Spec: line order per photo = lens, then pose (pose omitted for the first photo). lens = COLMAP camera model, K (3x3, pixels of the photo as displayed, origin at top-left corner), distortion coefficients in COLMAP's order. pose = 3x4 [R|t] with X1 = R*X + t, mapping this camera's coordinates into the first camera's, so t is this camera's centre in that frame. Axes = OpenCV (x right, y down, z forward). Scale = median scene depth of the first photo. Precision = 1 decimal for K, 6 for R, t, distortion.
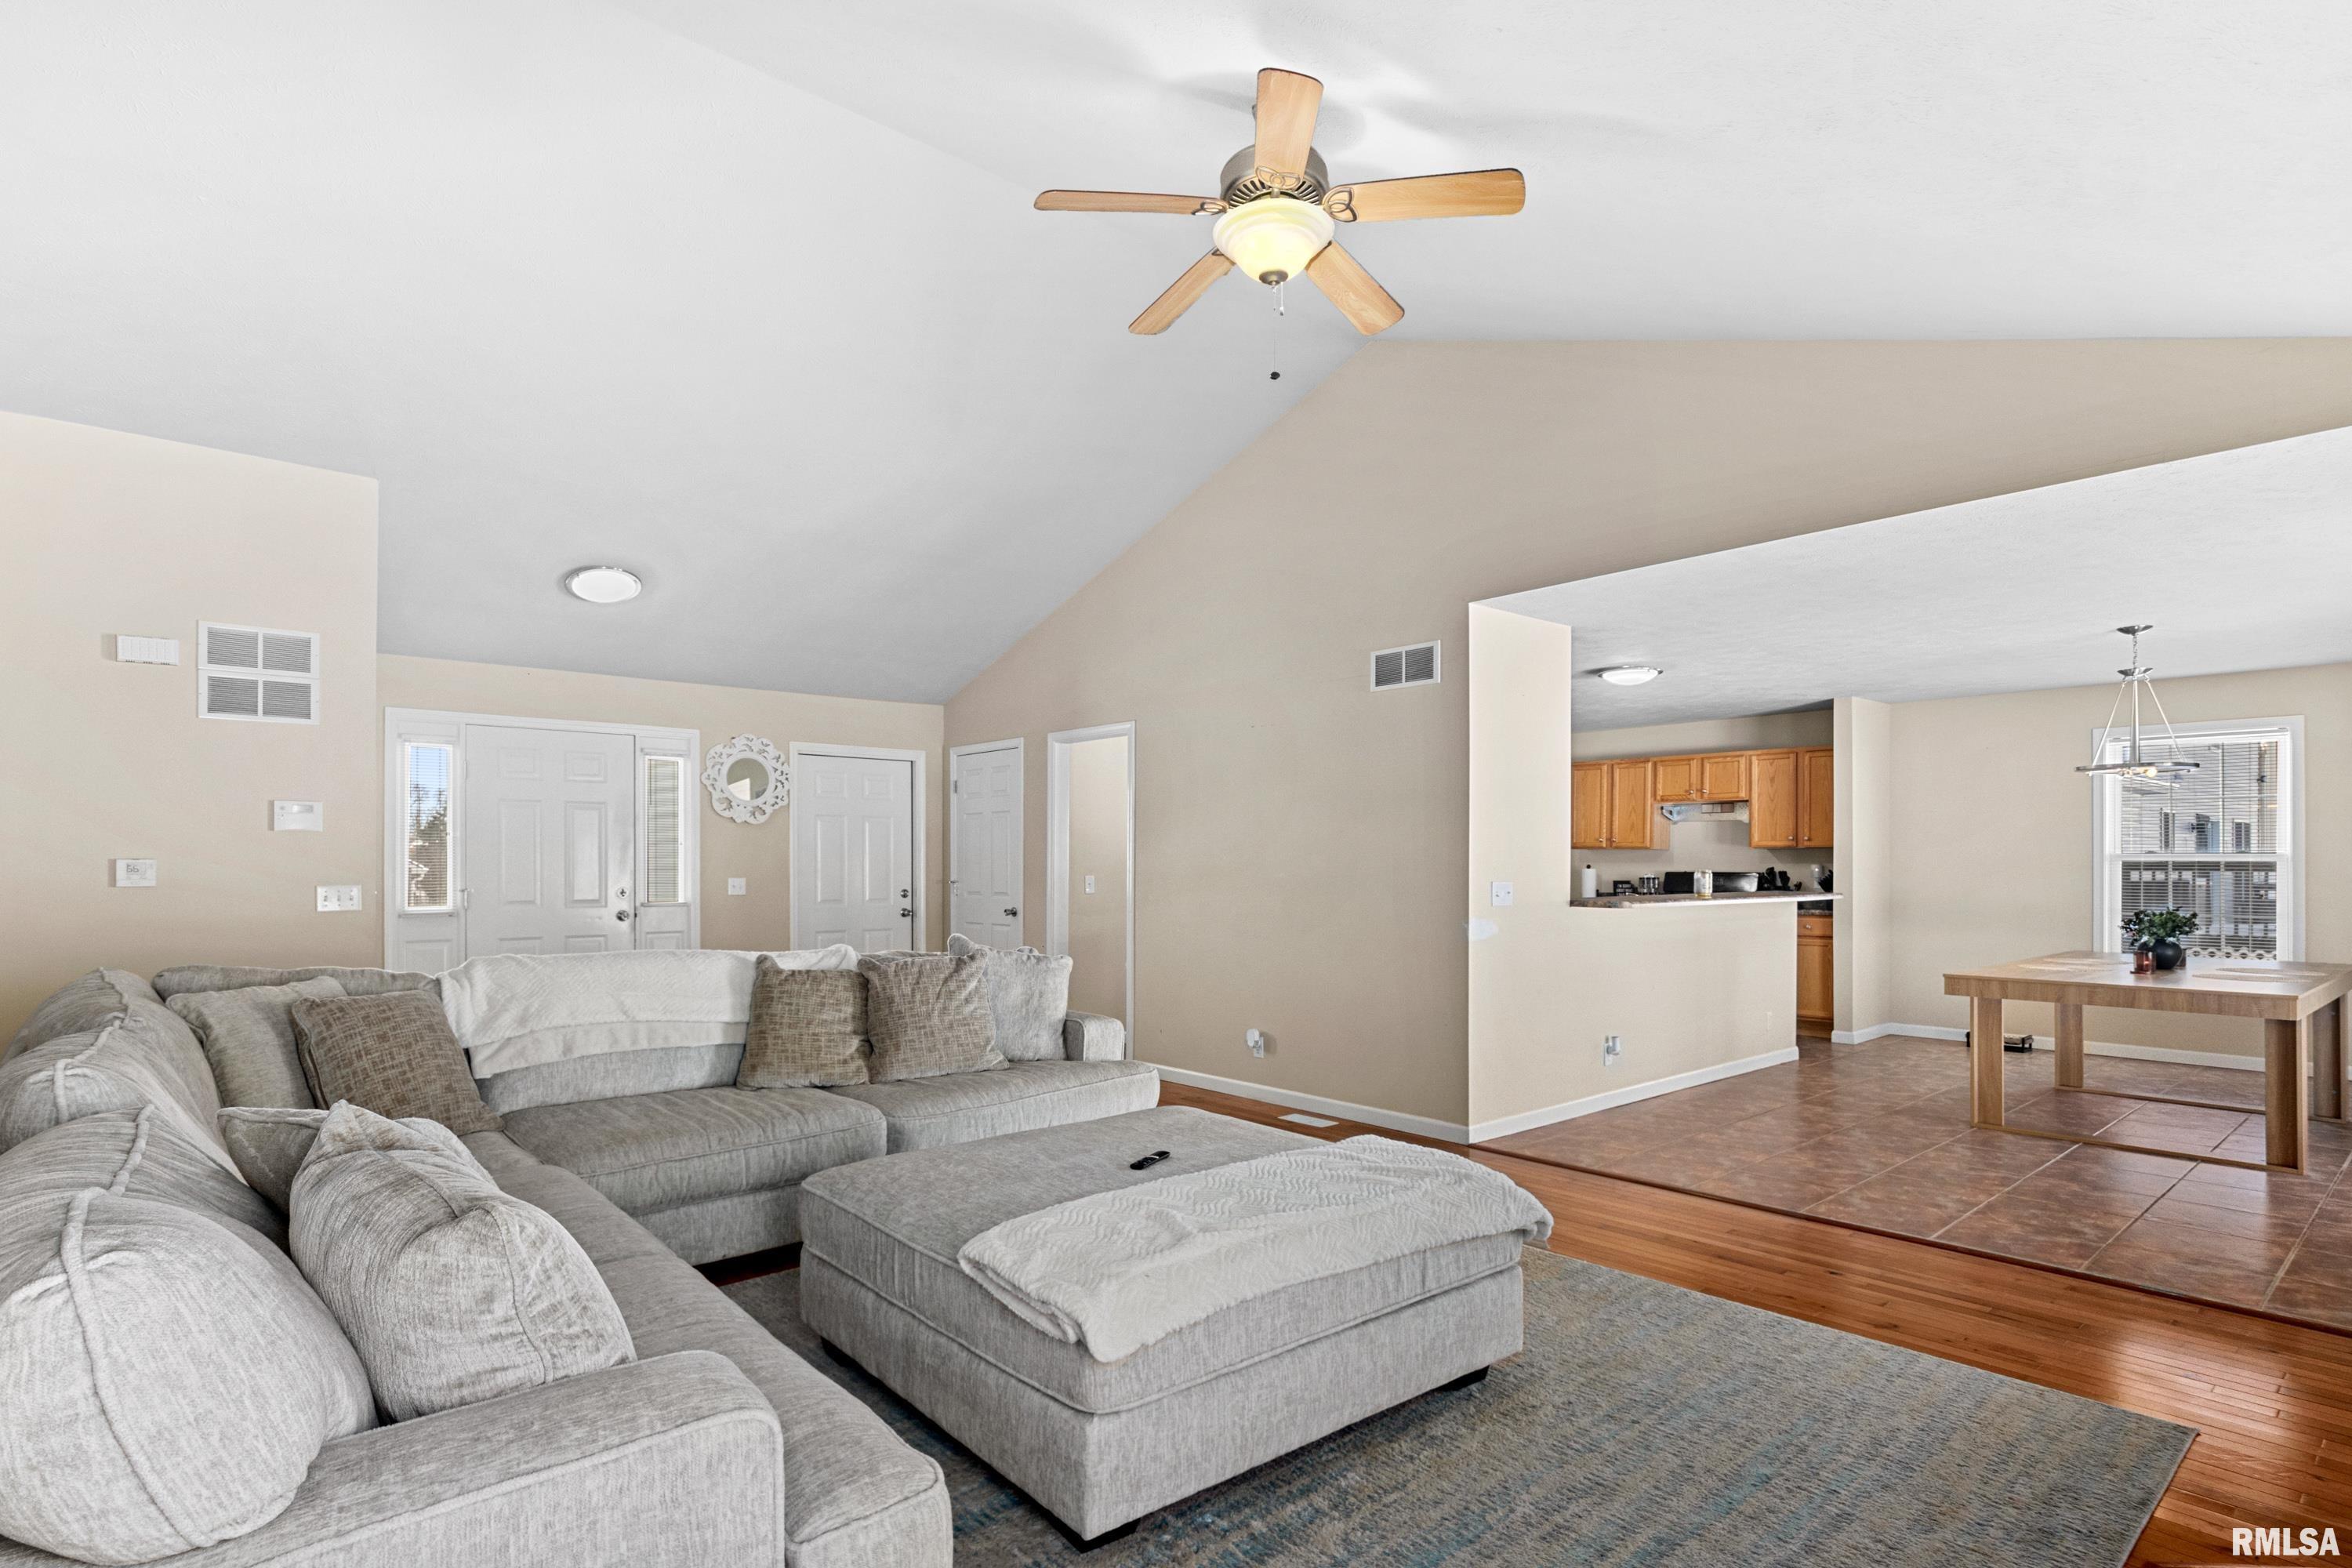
lens RADIAL K [[1237.1, 0, 1181.9], [0, 1237.1, 855.5], [0, 0, 1]] dist [0.004146, 0.000969]
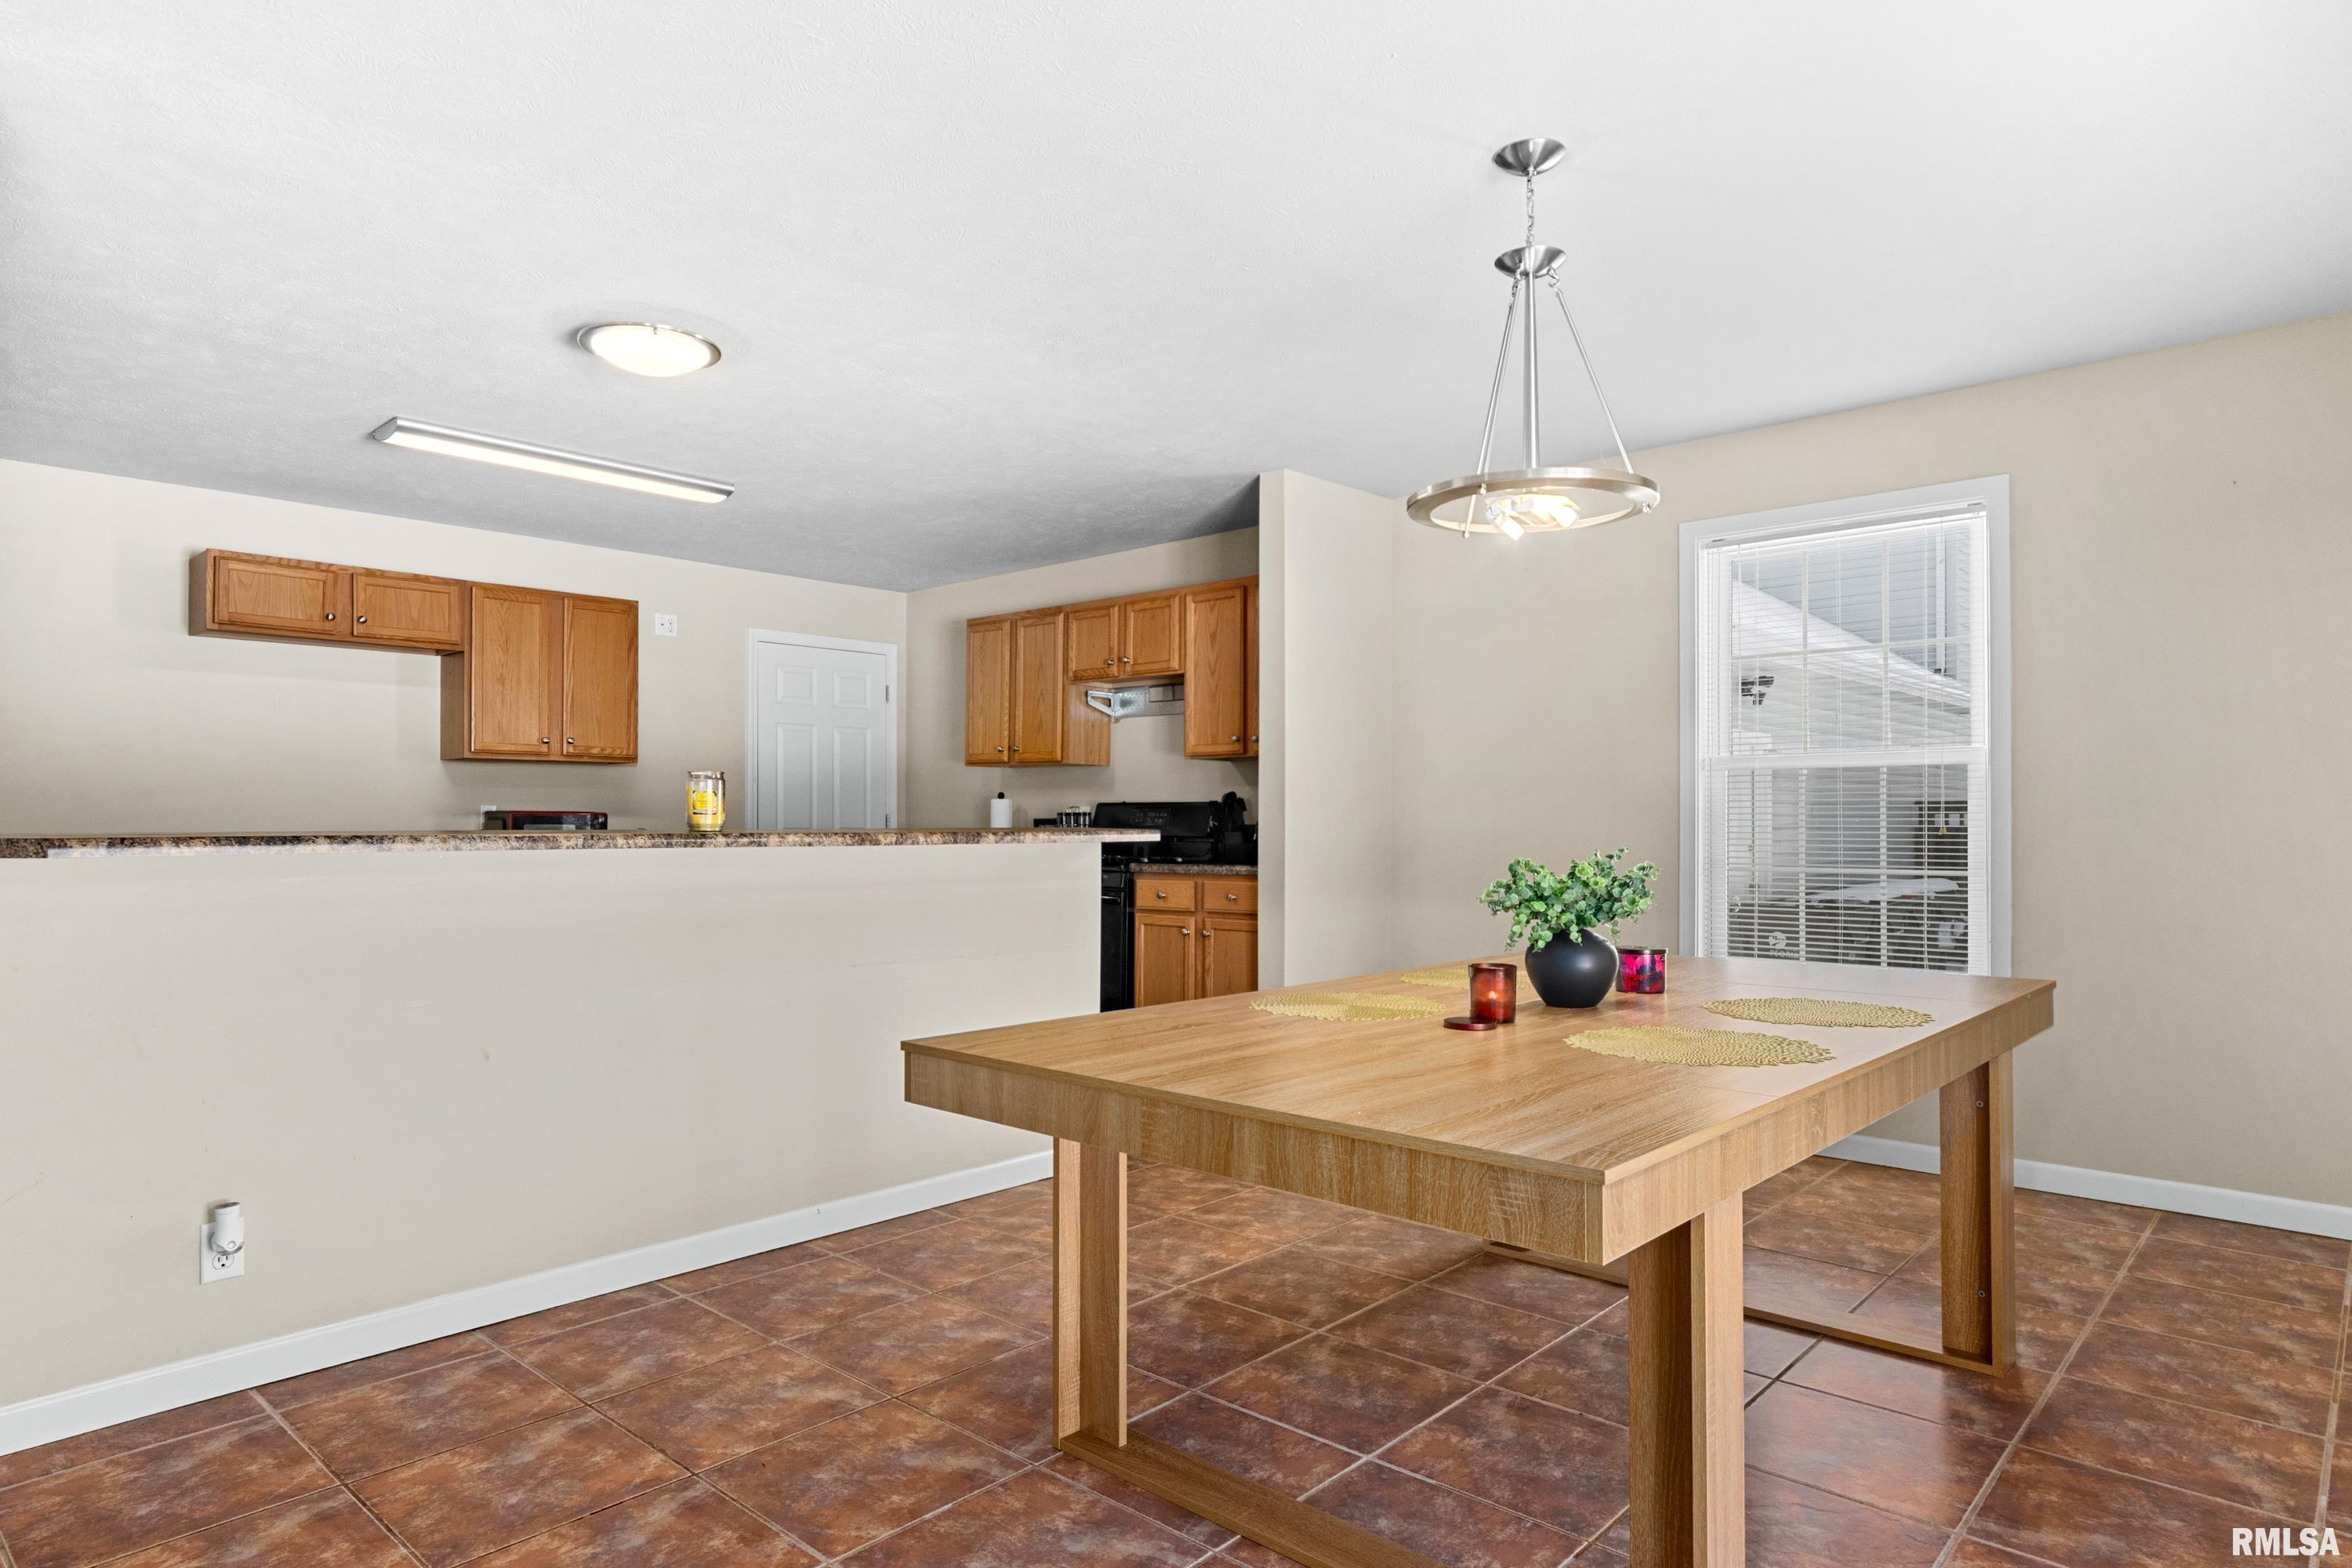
lens RADIAL K [[1339.3, 0, 1231.6], [0, 1339.3, 826.6], [0, 0, 1]] dist [-0.000847, -0.000487]
pose [[0.993087, -0.004464, 0.117297, 0.412128], [0.002240, 0.999815, 0.019081, 0.014320], [-0.117360, -0.018686, 0.992914, 0.386777]]
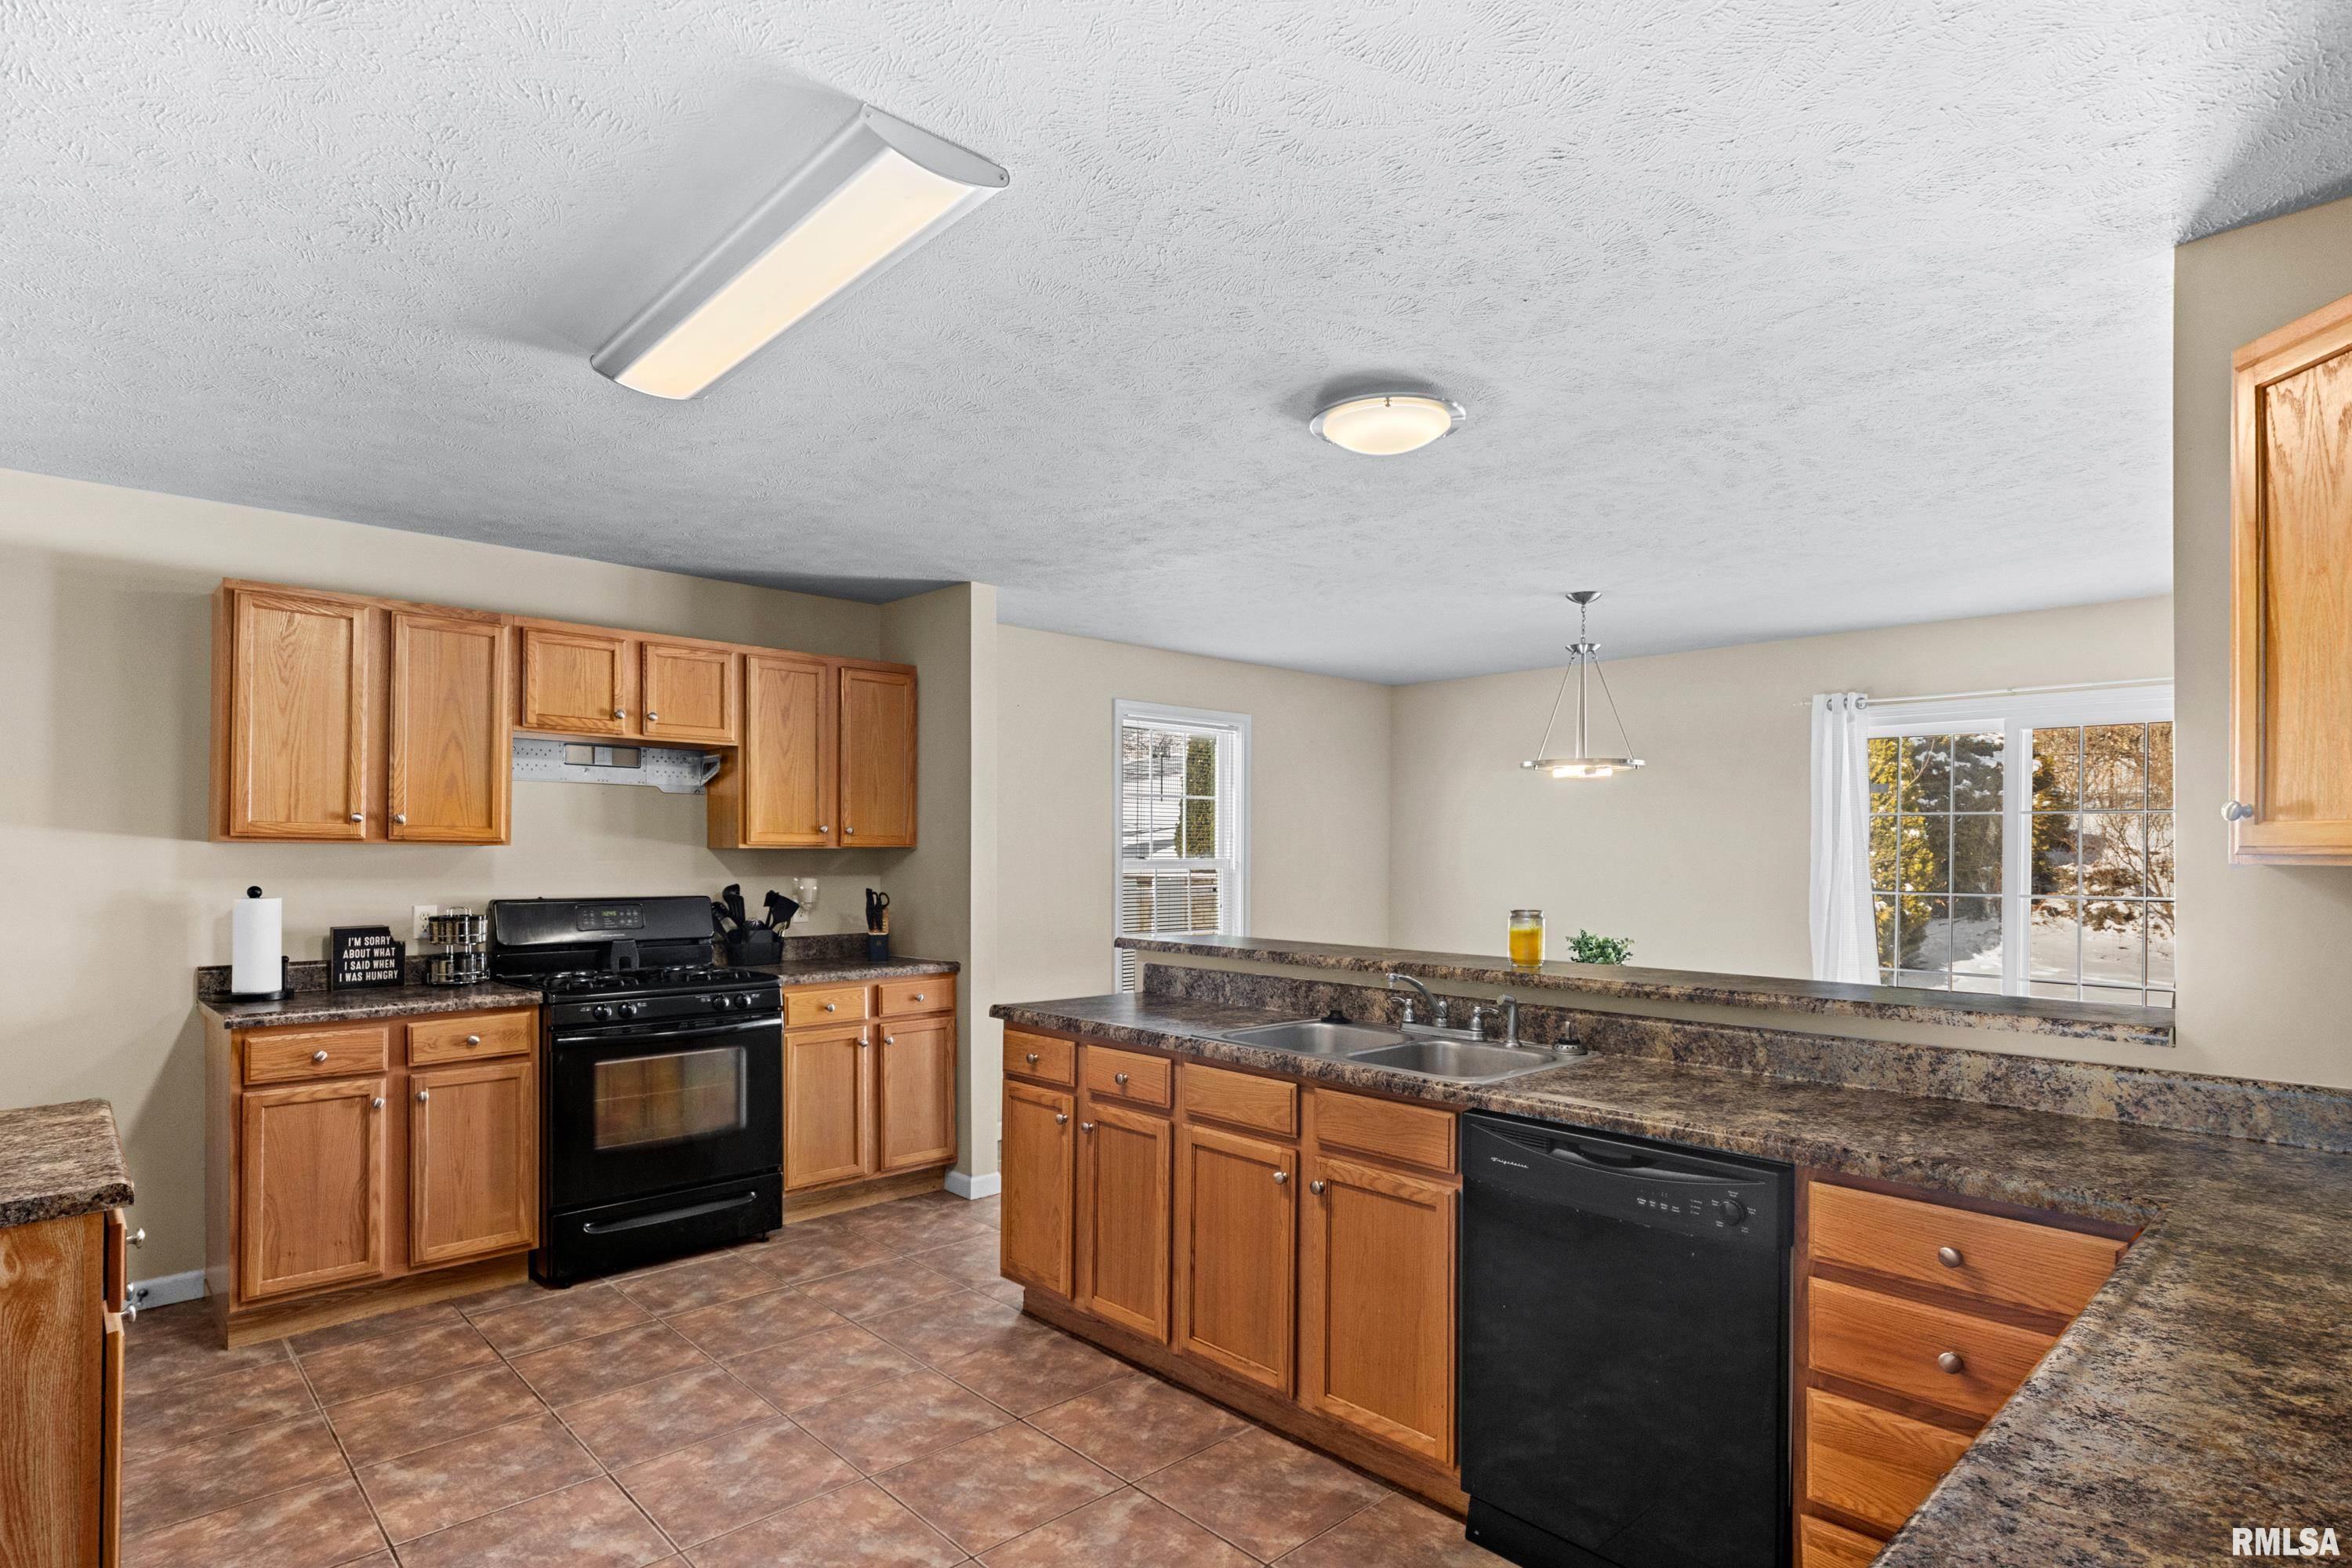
lens RADIAL K [[1237.1, 0, 1181.9], [0, 1237.1, 855.5], [0, 0, 1]] dist [0.004146, 0.000969]
pose [[-0.041474, -0.002608, 0.999136, -0.030811], [-0.012725, 0.999917, 0.002082, -0.006032], [-0.999059, -0.012627, -0.041504, 0.858451]]
